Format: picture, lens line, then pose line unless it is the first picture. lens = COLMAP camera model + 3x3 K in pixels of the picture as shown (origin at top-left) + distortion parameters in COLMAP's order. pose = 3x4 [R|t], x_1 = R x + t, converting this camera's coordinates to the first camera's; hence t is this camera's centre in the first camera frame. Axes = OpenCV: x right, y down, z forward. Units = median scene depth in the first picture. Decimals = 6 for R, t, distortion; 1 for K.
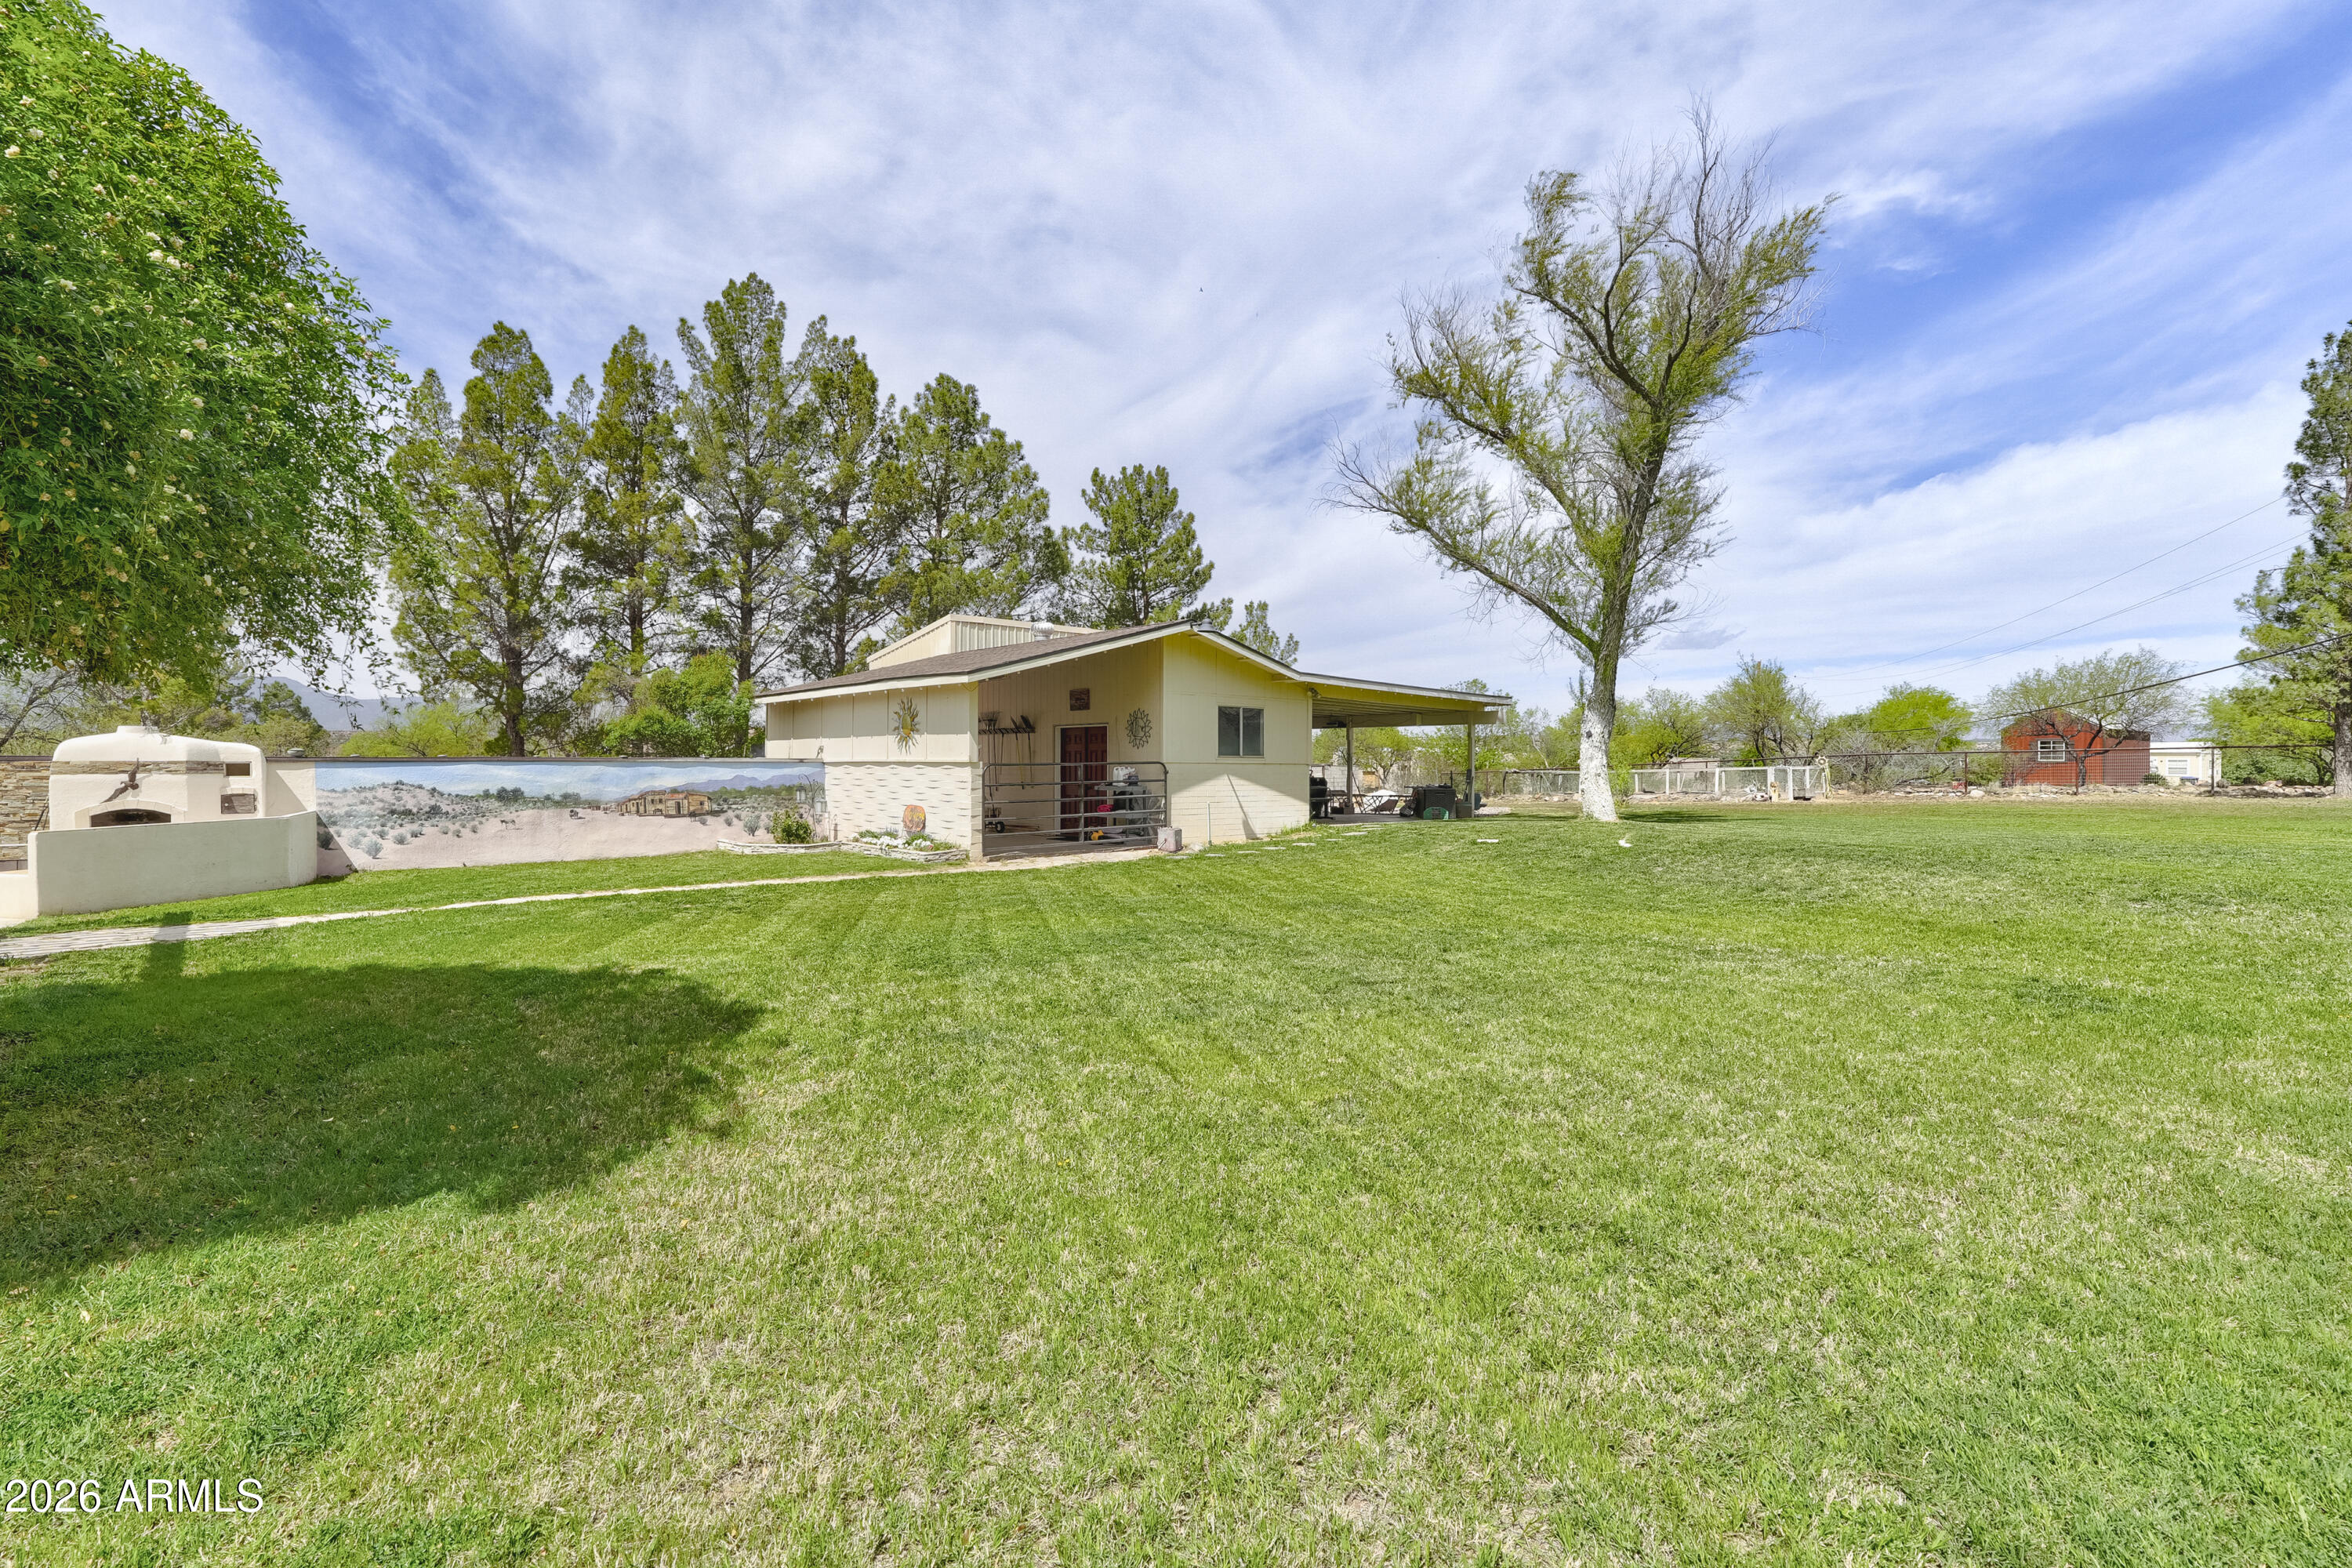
lens RADIAL K [[1087.6, 0, 1154.4], [0, 1087.6, 763.8], [0, 0, 1]] dist [-0.012251, 0.009055]
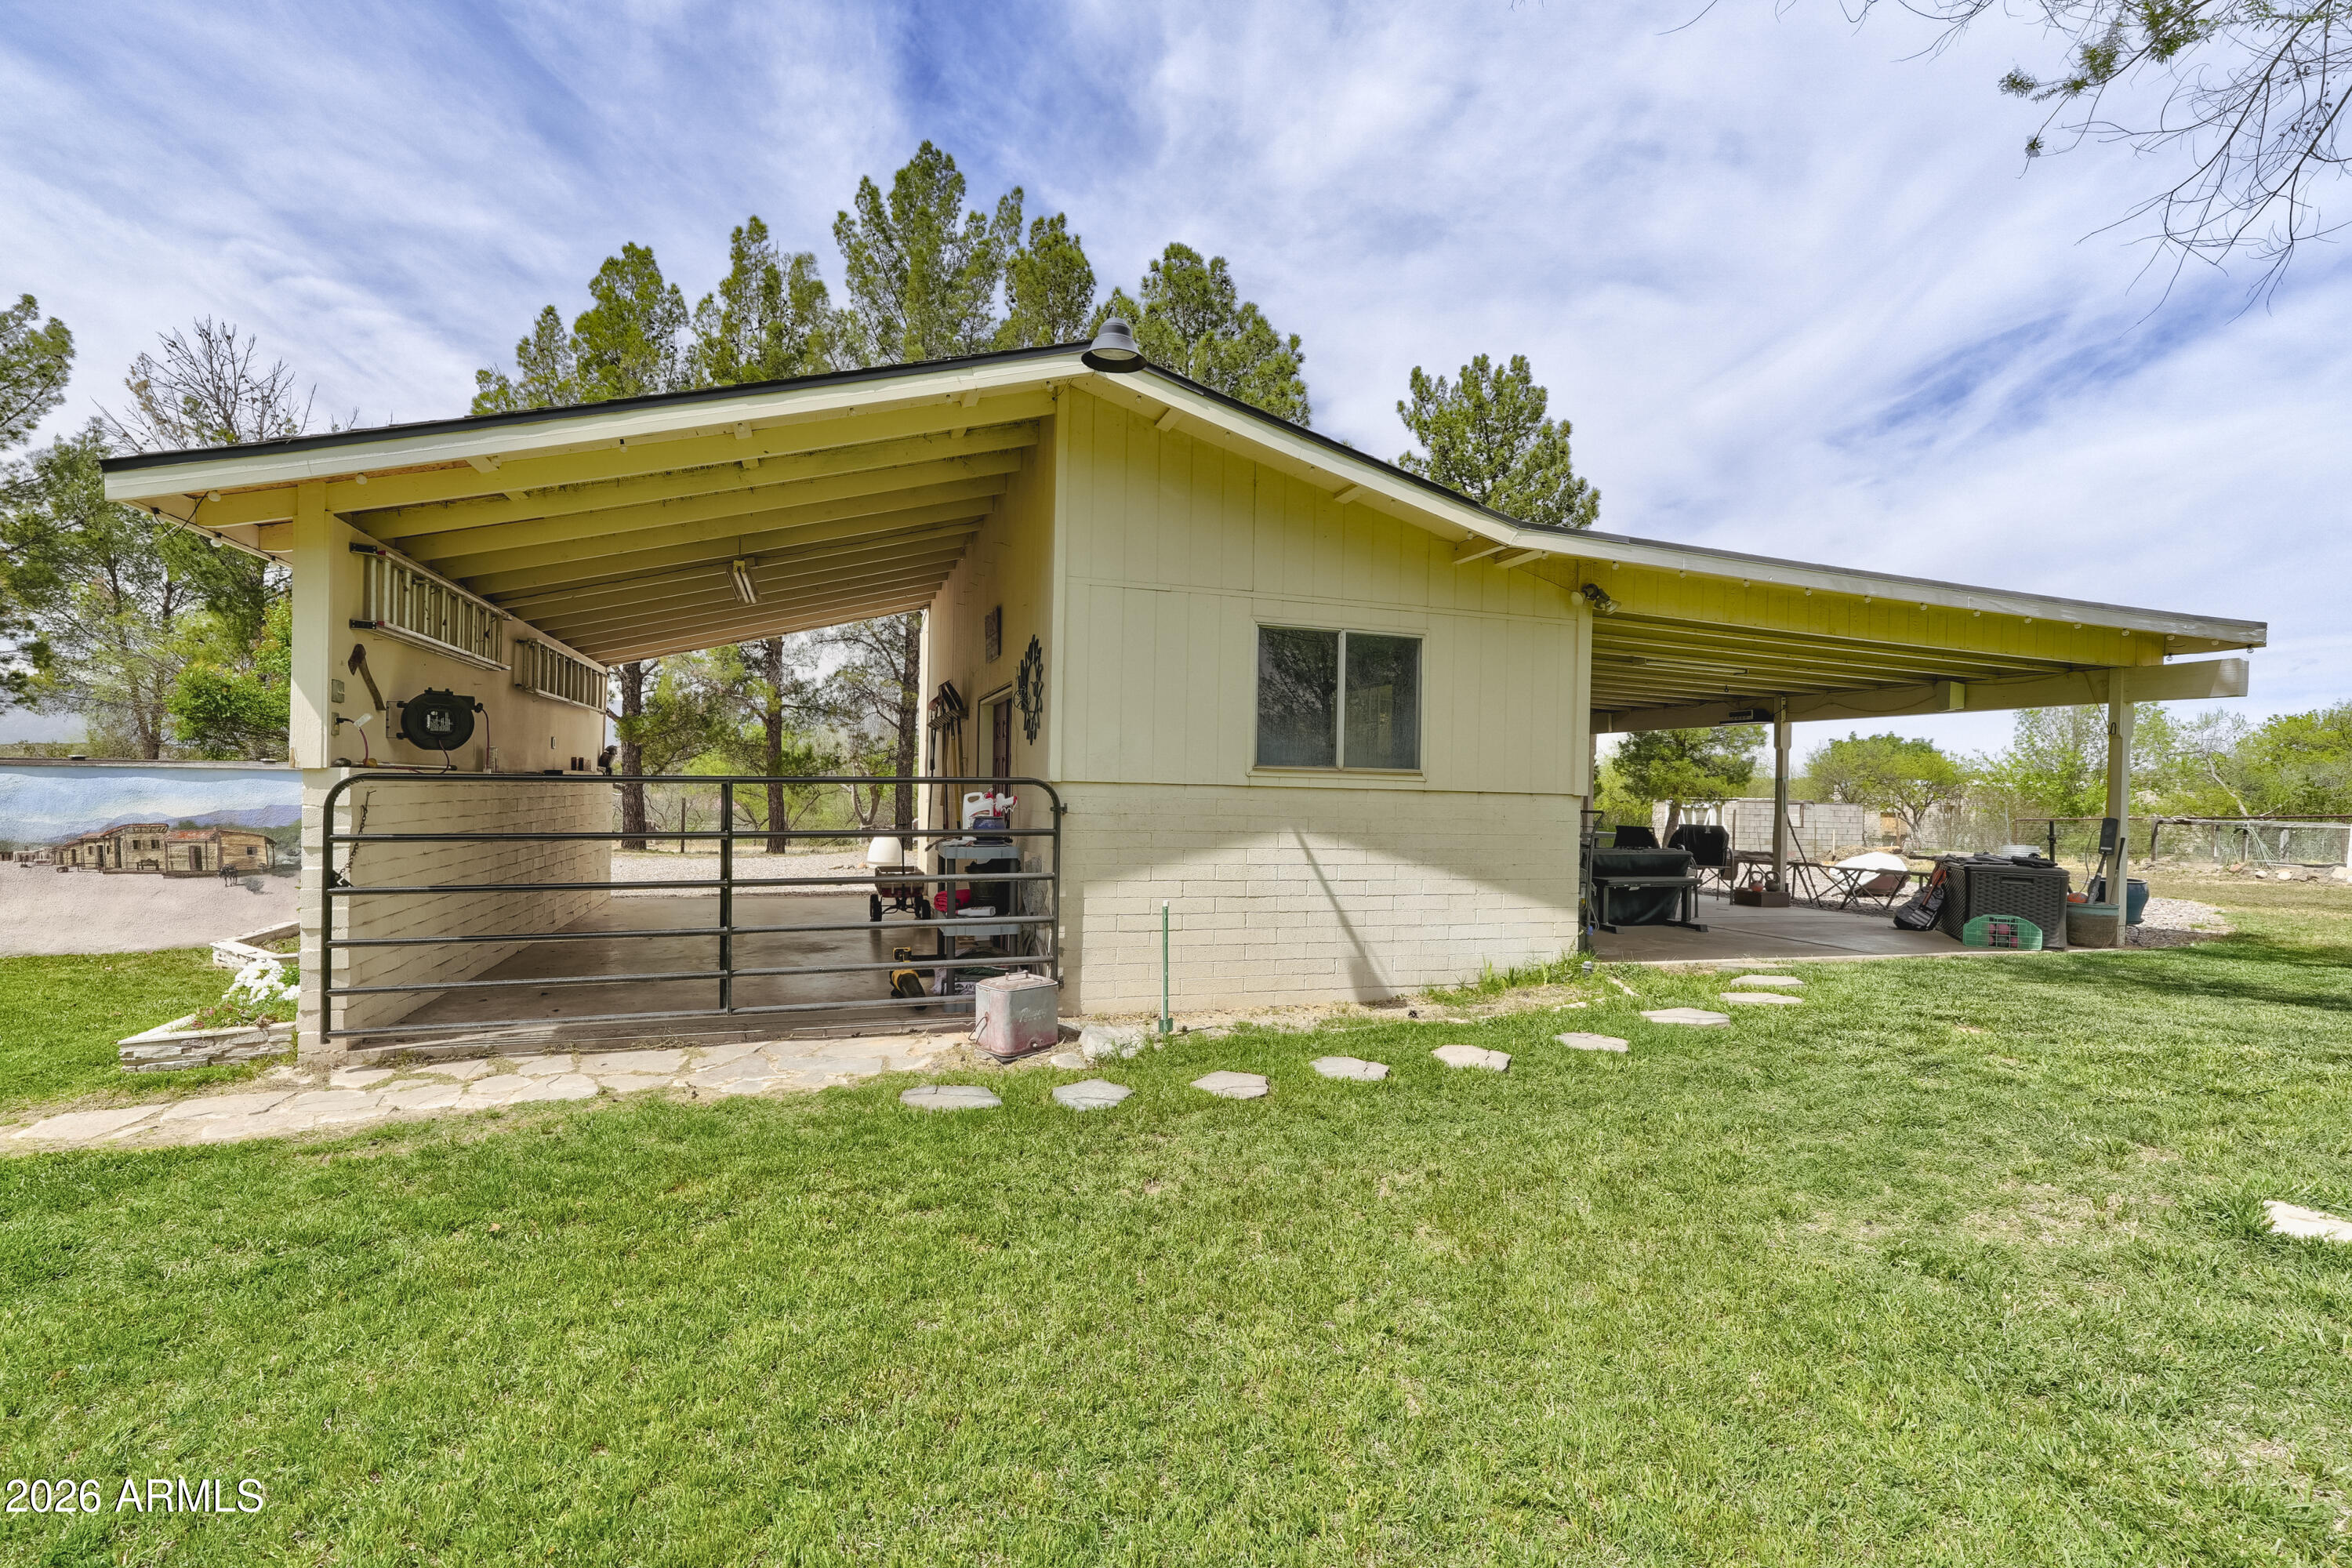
lens RADIAL K [[1087.6, 0, 1185.2], [0, 1087.6, 784.0], [0, 0, 1]] dist [-0.012251, 0.009055]
pose [[0.922565, 0.012242, -0.385648, 0.168358], [-0.016029, 0.999850, -0.006606, 0.001345], [0.385509, 0.012276, 0.922622, 0.644246]]
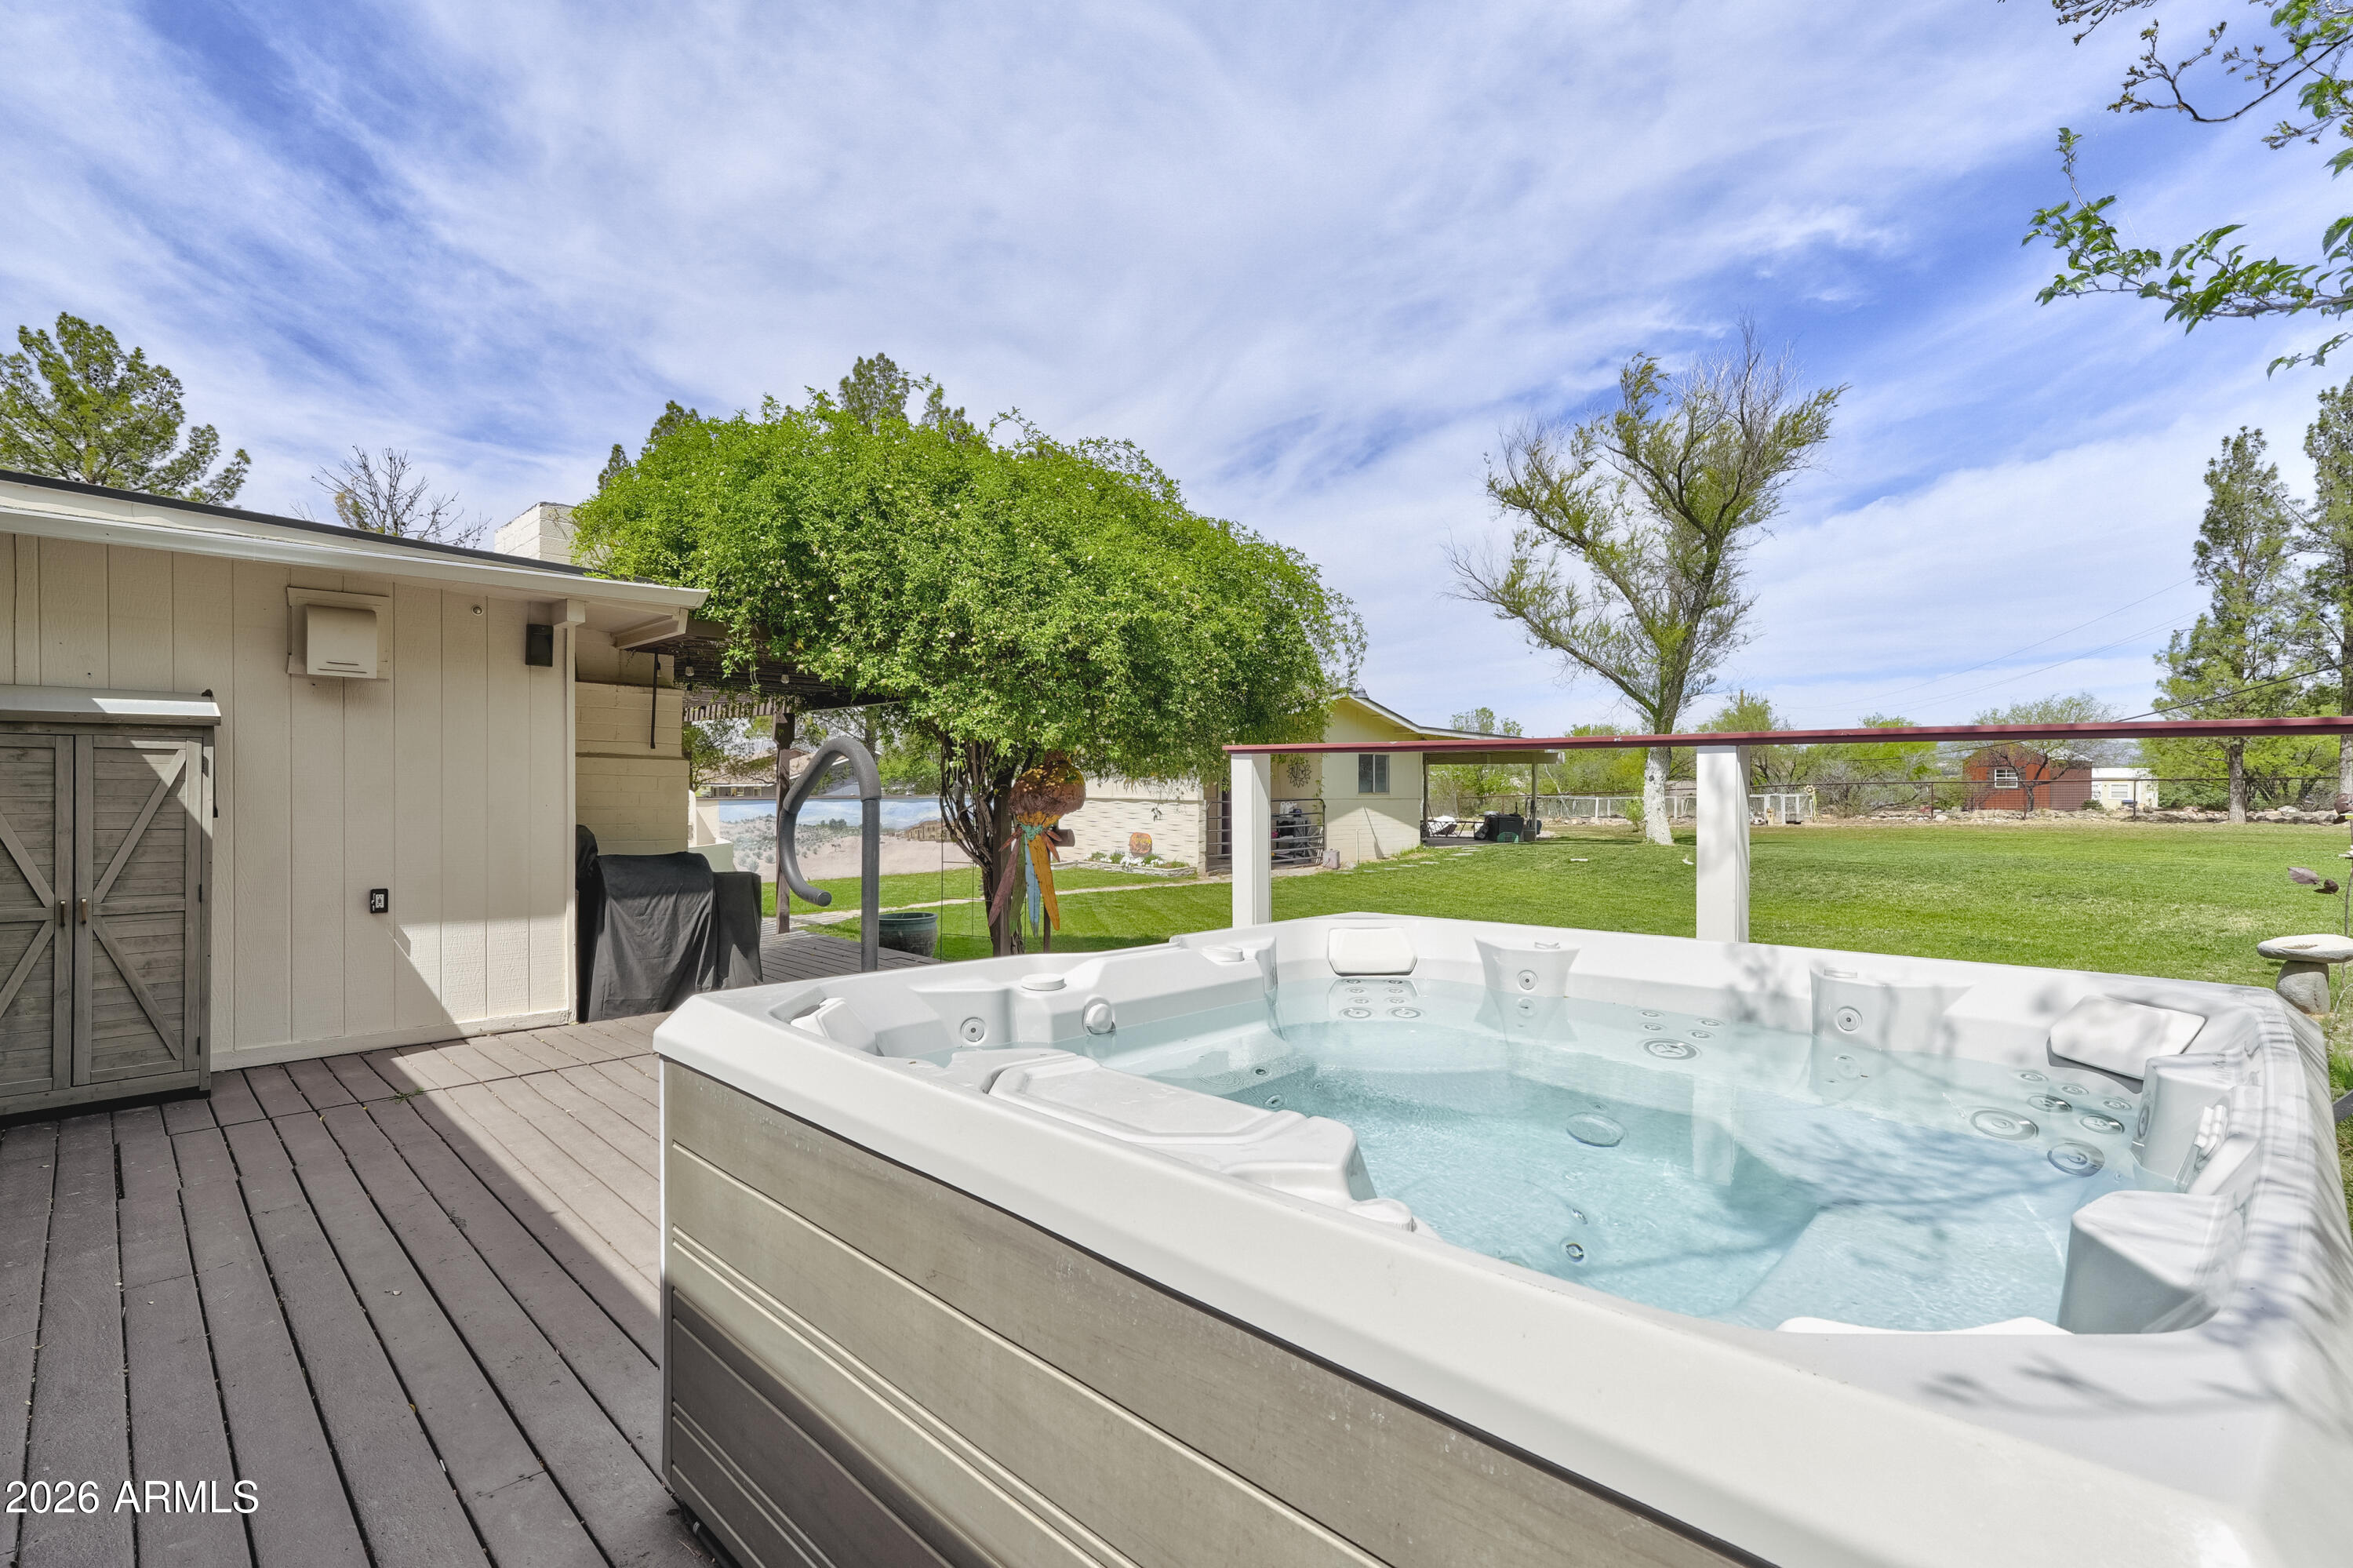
lens RADIAL K [[1088.1, 0, 1183.1], [0, 1088.1, 785.8], [0, 0, 1]] dist [-0.012251, 0.009055]
pose [[0.999240, 0.001819, 0.038932, -0.187361], [-0.001936, 0.999994, 0.002964, -0.018145], [-0.038926, -0.003037, 0.999237, -0.246913]]
